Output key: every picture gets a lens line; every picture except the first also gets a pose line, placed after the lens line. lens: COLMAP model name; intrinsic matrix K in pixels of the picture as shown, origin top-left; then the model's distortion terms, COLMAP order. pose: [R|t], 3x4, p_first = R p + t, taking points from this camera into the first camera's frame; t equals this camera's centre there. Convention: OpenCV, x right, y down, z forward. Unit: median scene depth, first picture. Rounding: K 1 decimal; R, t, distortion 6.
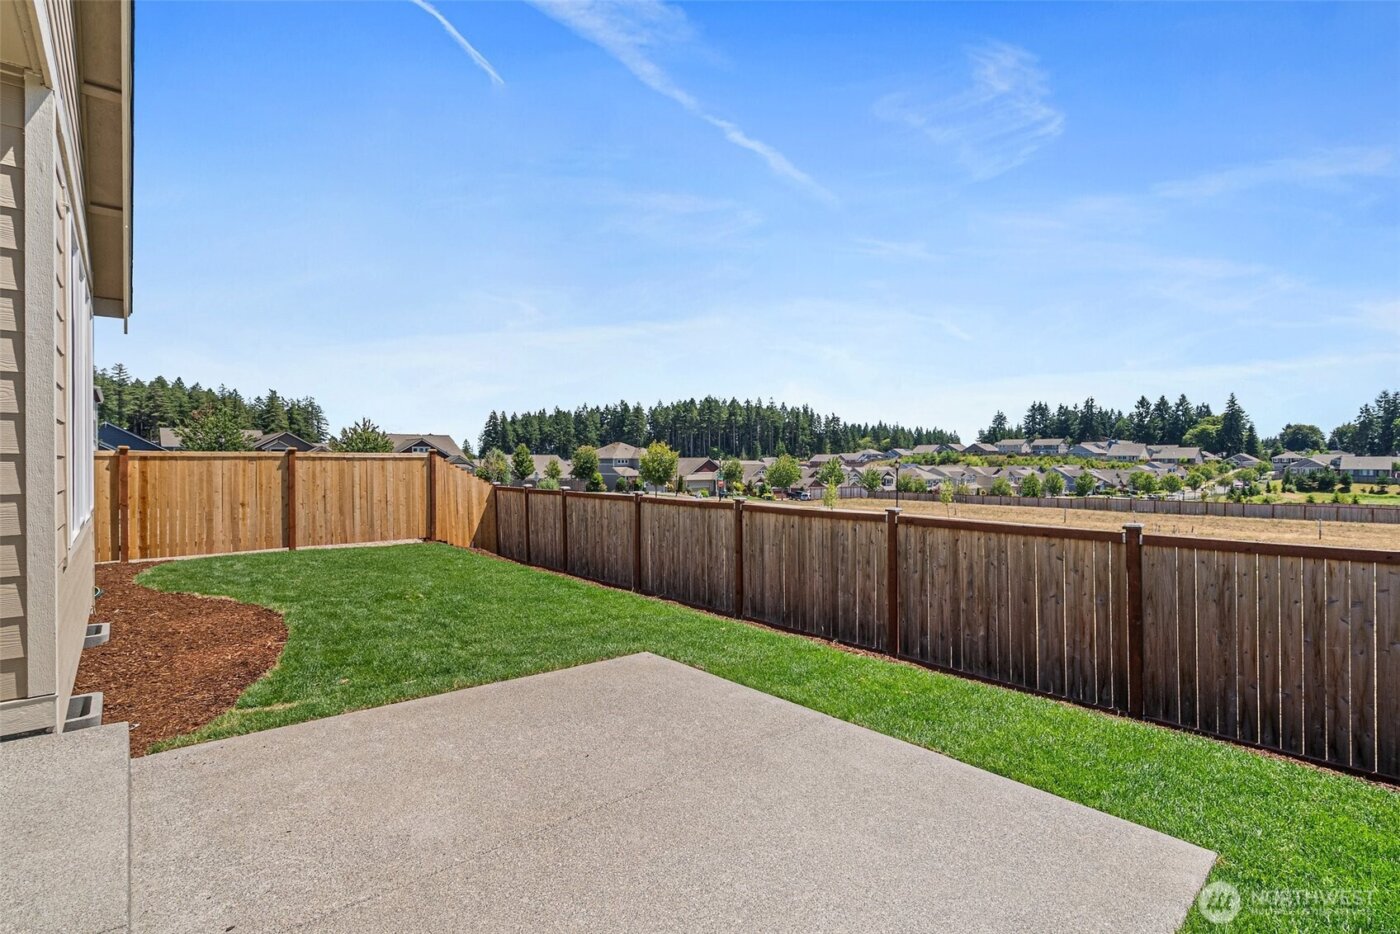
lens RADIAL K [[655.2, 0, 710.1], [0, 655.2, 462.4], [0, 0, 1]] dist [-0.000655, 0.000382]
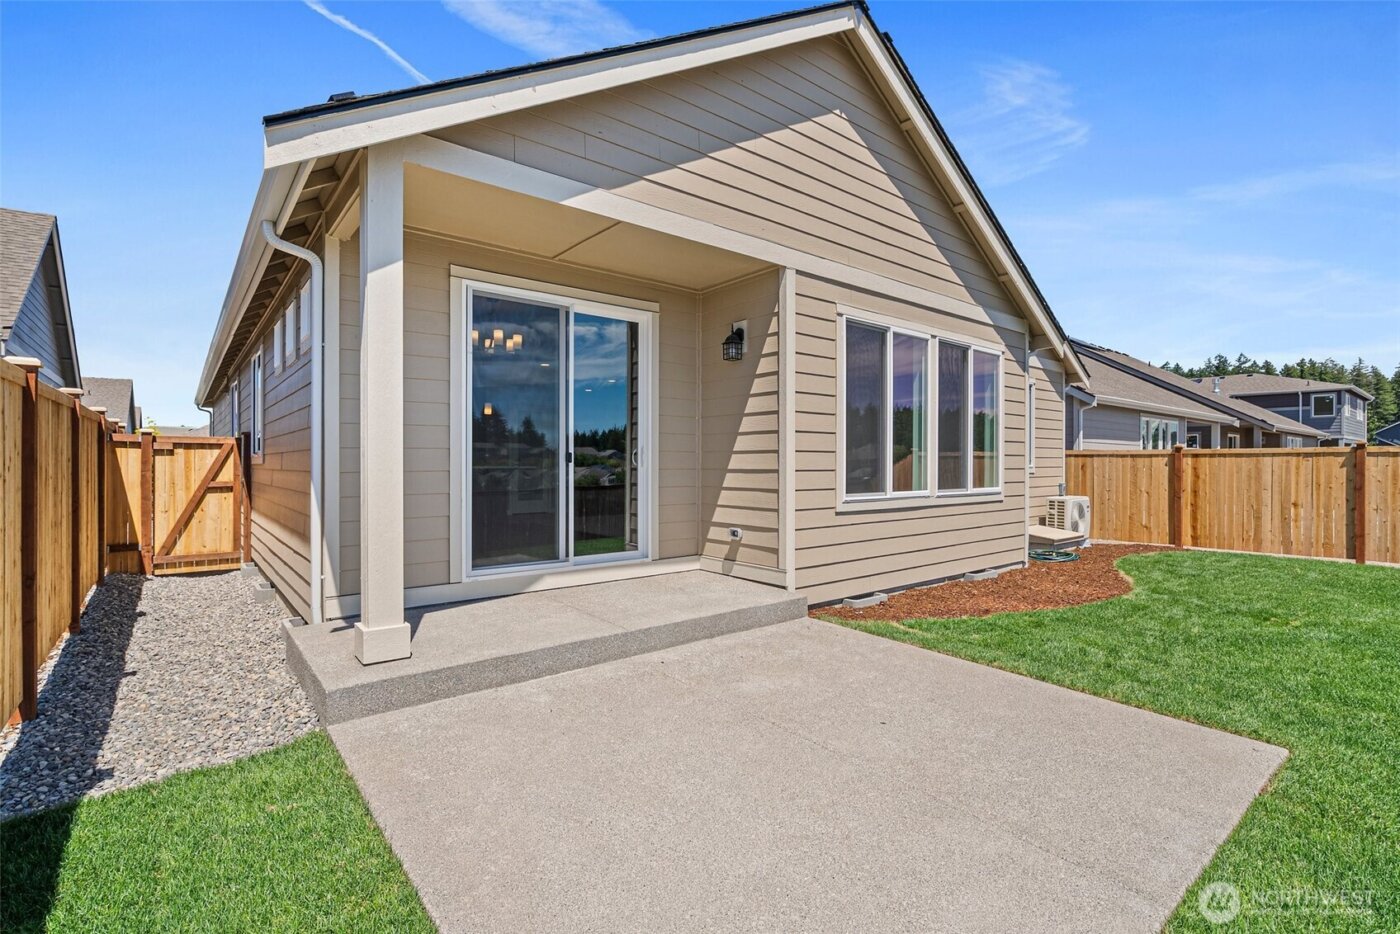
lens RADIAL K [[655.2, 0, 710.3], [0, 655.2, 465.5], [0, 0, 1]] dist [-0.000655, 0.000382]
pose [[-0.041621, 0.003499, -0.999127, 0.257093], [-0.002310, 0.999991, 0.003598, 0.007886], [0.999131, 0.002458, -0.041613, 0.222230]]
